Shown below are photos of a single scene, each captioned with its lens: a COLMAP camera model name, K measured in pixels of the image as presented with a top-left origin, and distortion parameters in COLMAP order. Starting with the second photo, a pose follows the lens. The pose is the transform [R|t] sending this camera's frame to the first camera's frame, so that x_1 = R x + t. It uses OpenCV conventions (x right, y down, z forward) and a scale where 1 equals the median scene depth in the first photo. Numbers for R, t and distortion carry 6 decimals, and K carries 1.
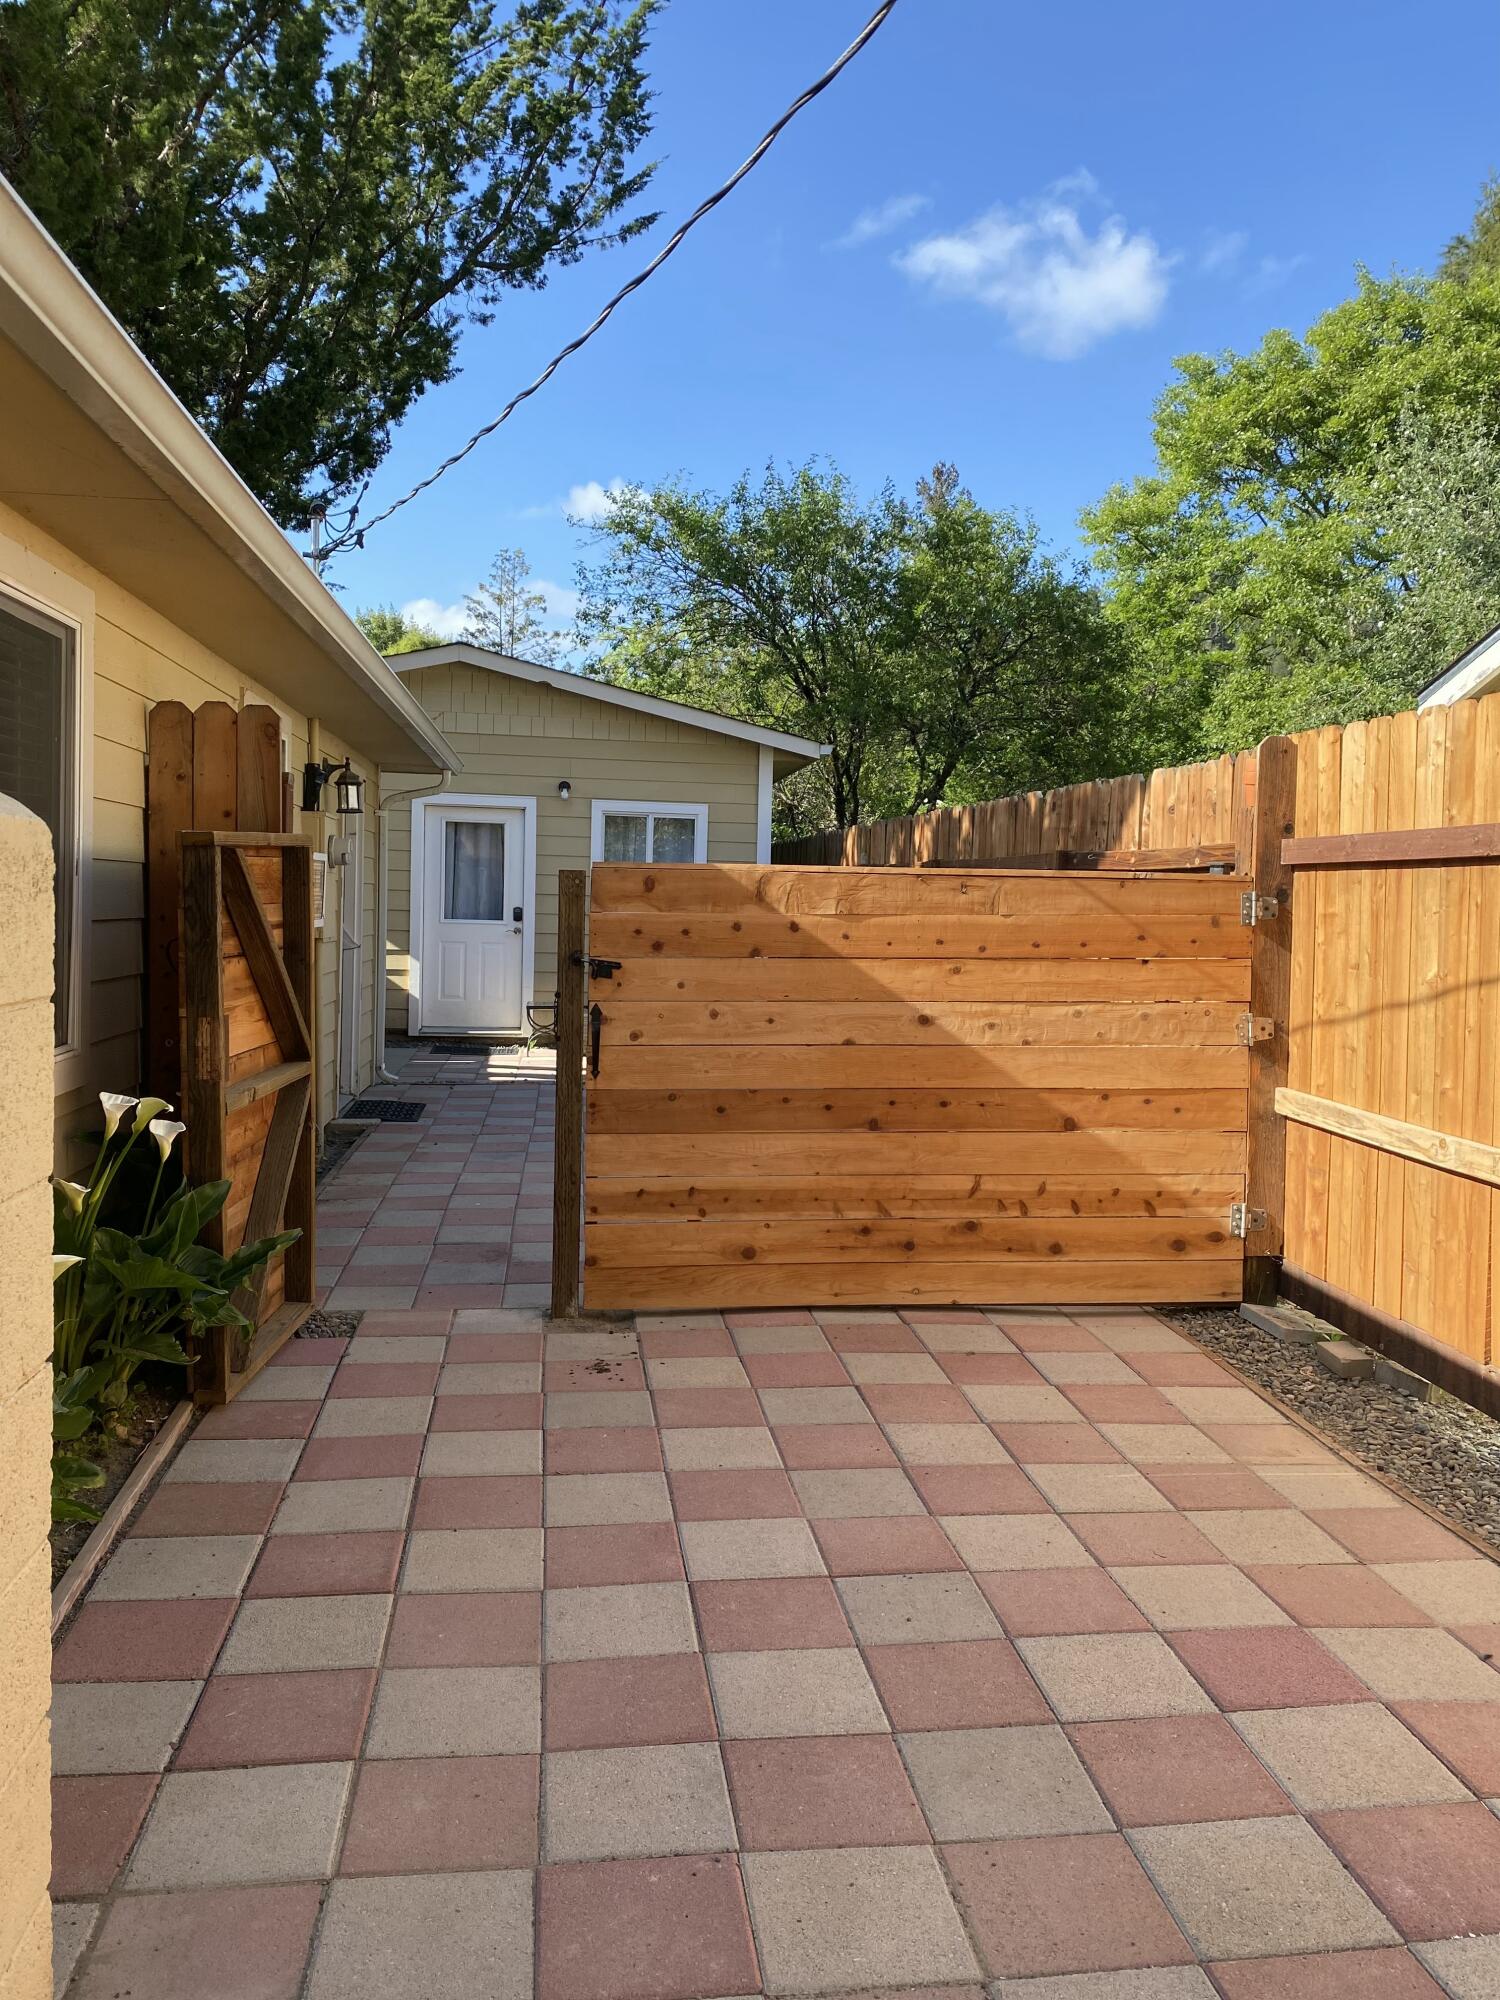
lens RADIAL K [[1529.9, 0, 753.1], [0, 1529.9, 989.3], [0, 0, 1]] dist [0.024410, -0.016704]
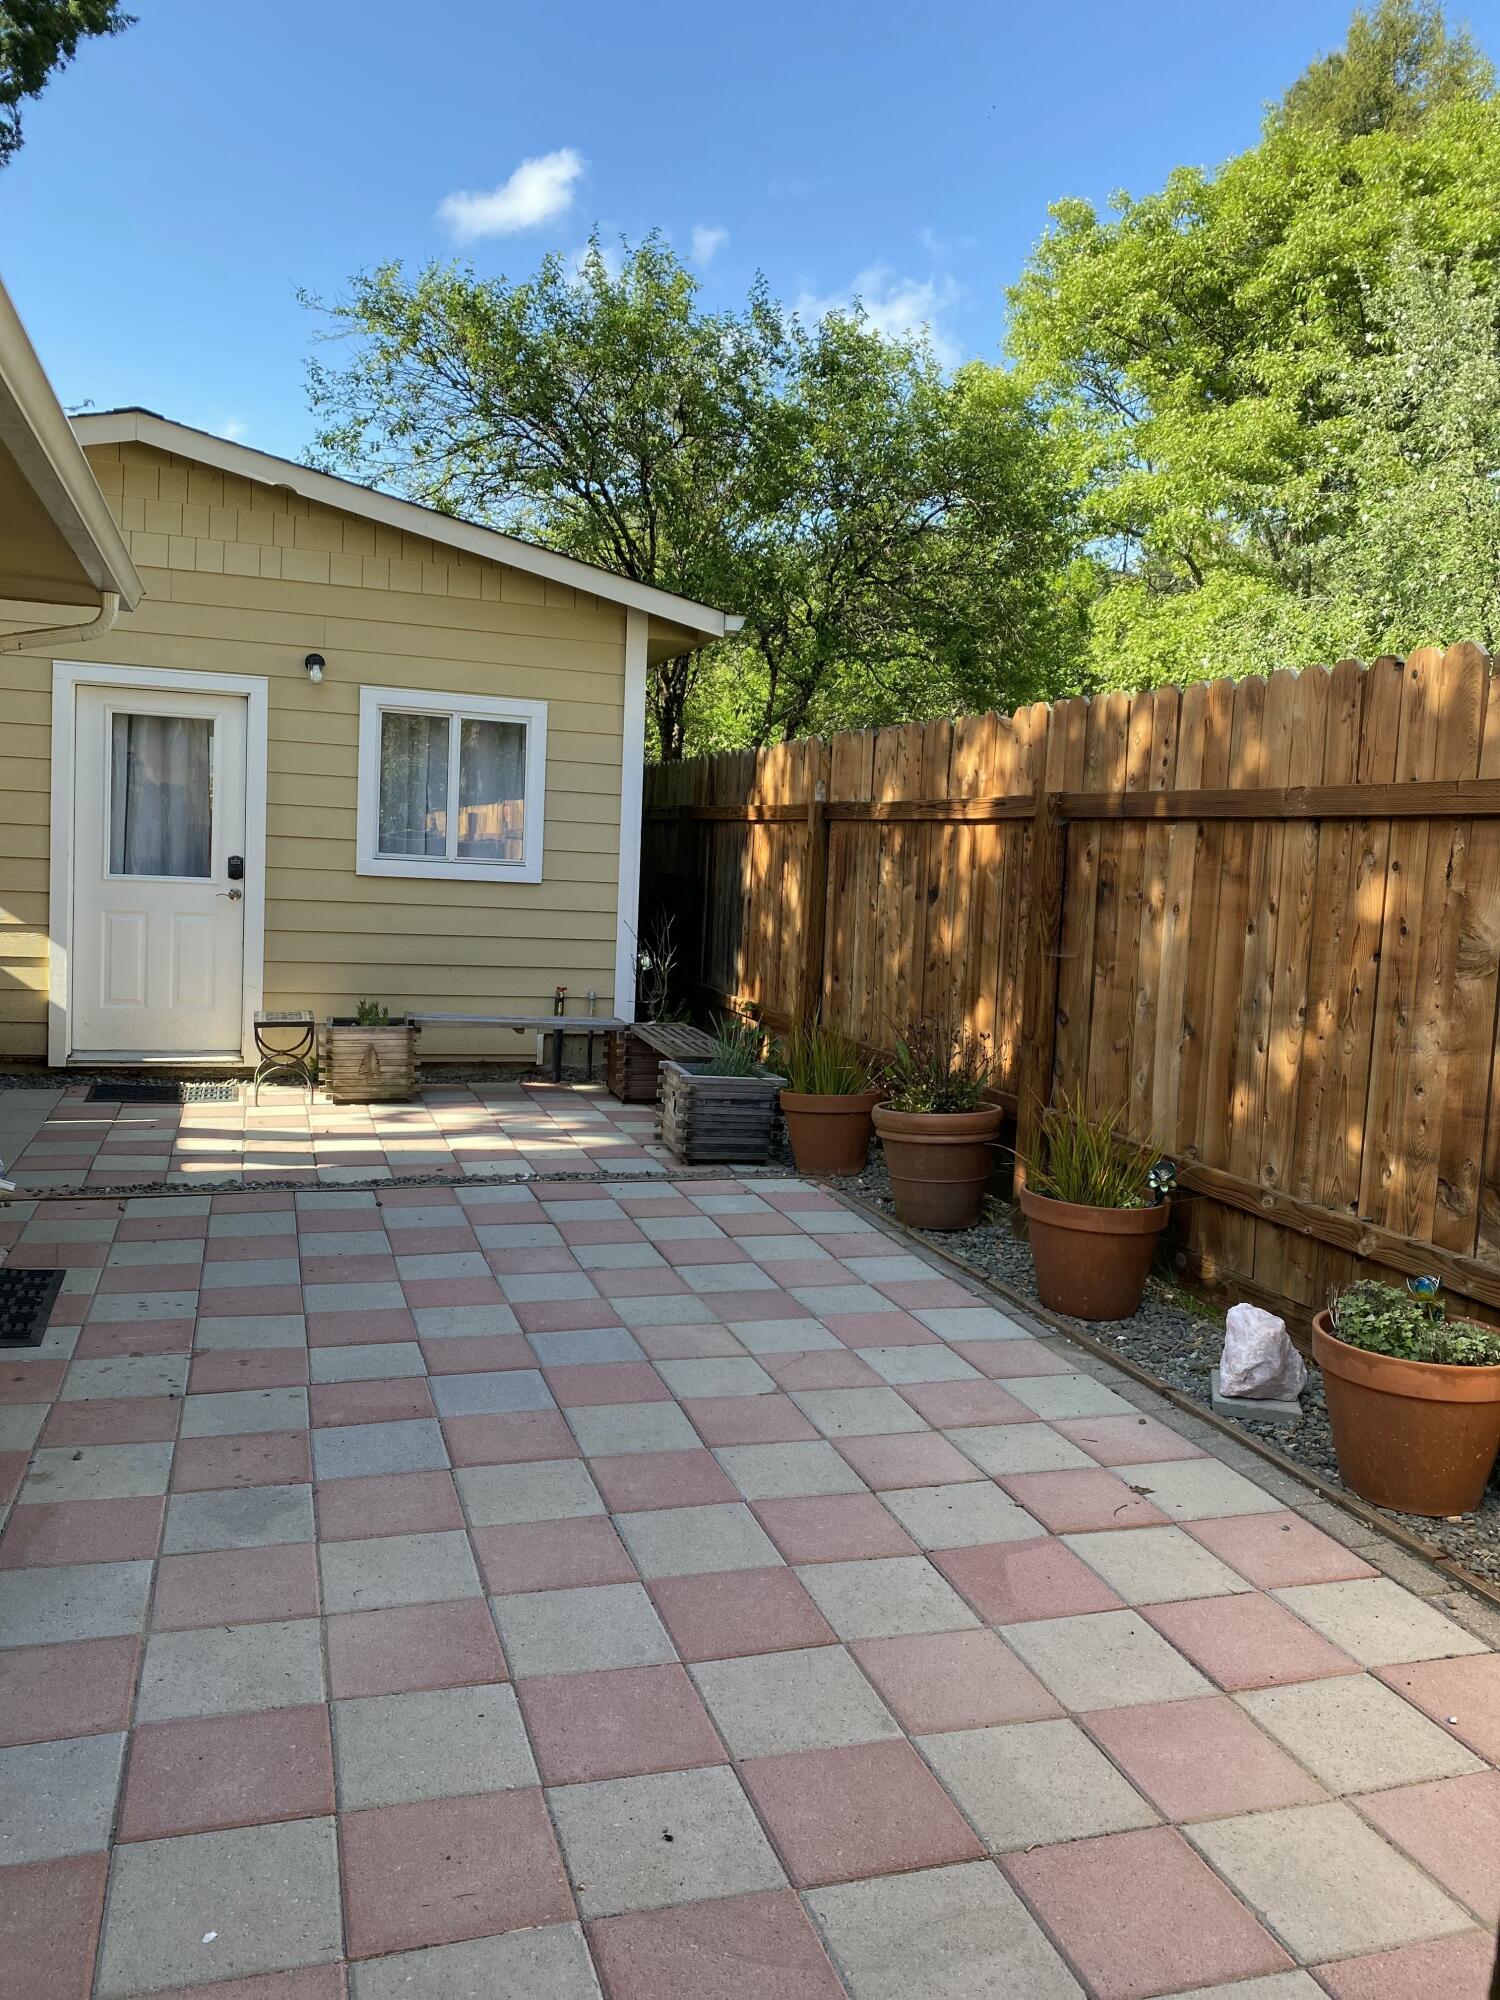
lens RADIAL K [[1537.5, 0, 744.7], [0, 1537.5, 999.0], [0, 0, 1]] dist [-0.007305, -0.010417]
pose [[0.982543, 0.003936, 0.185992, -0.178254], [-0.011750, 0.999093, 0.040926, -0.064619], [-0.185662, -0.042397, 0.981699, 0.935935]]
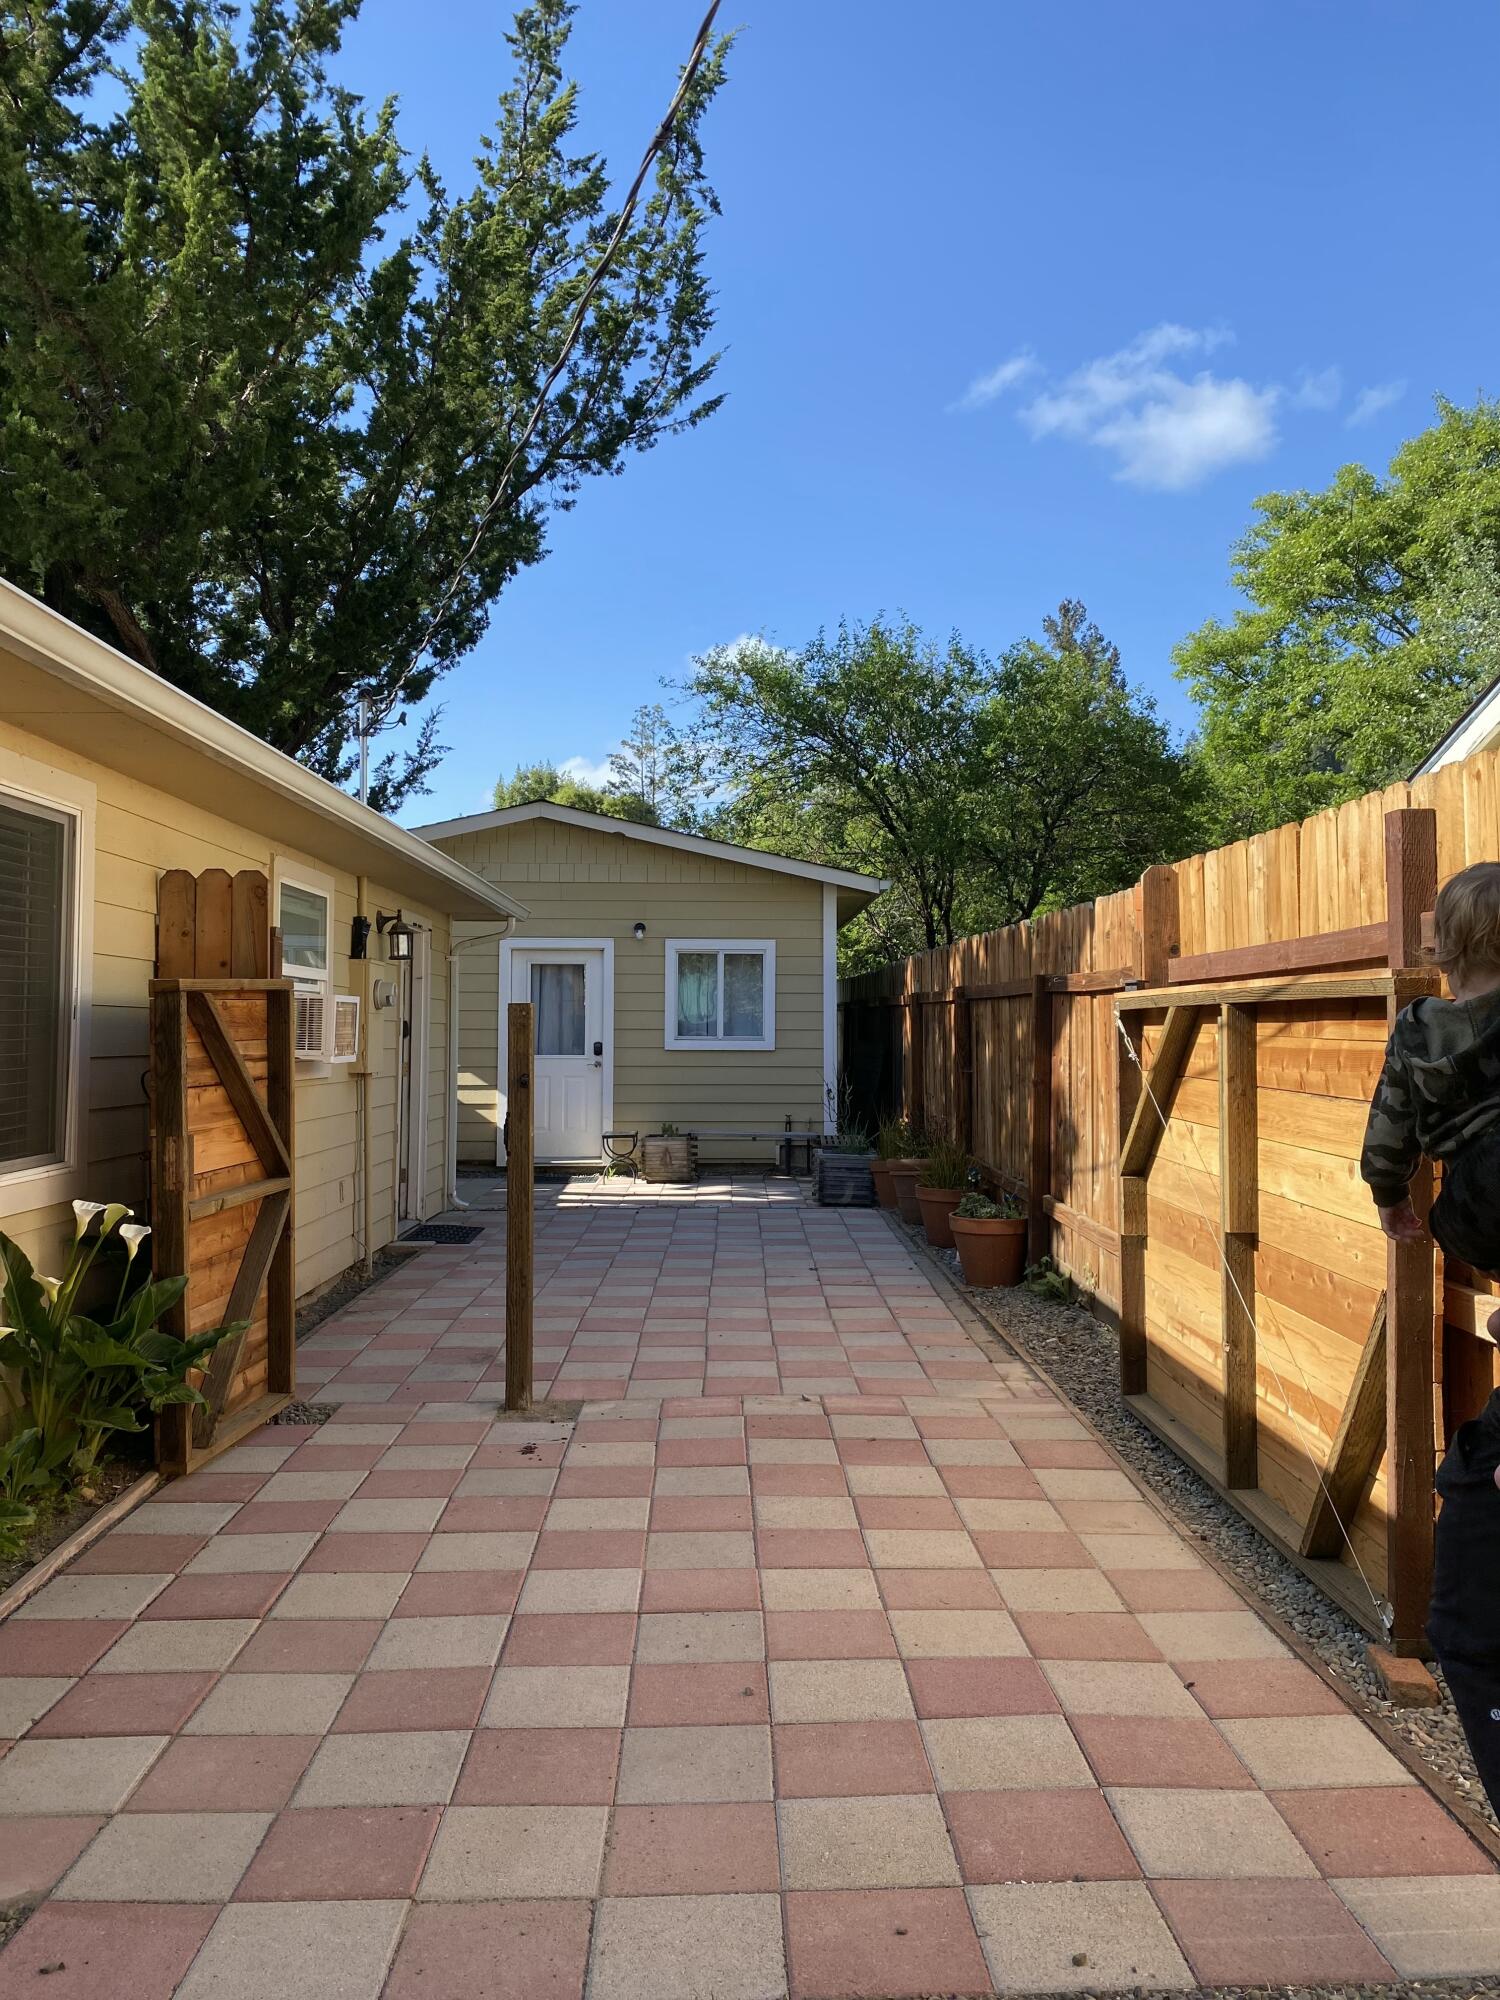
lens RADIAL K [[1529.9, 0, 753.1], [0, 1529.9, 989.3], [0, 0, 1]] dist [0.024410, -0.016704]
pose [[0.994432, -0.026443, -0.102011, 0.162798], [0.017367, 0.995894, -0.088846, 0.014086], [0.103941, 0.086580, 0.990808, -0.101543]]
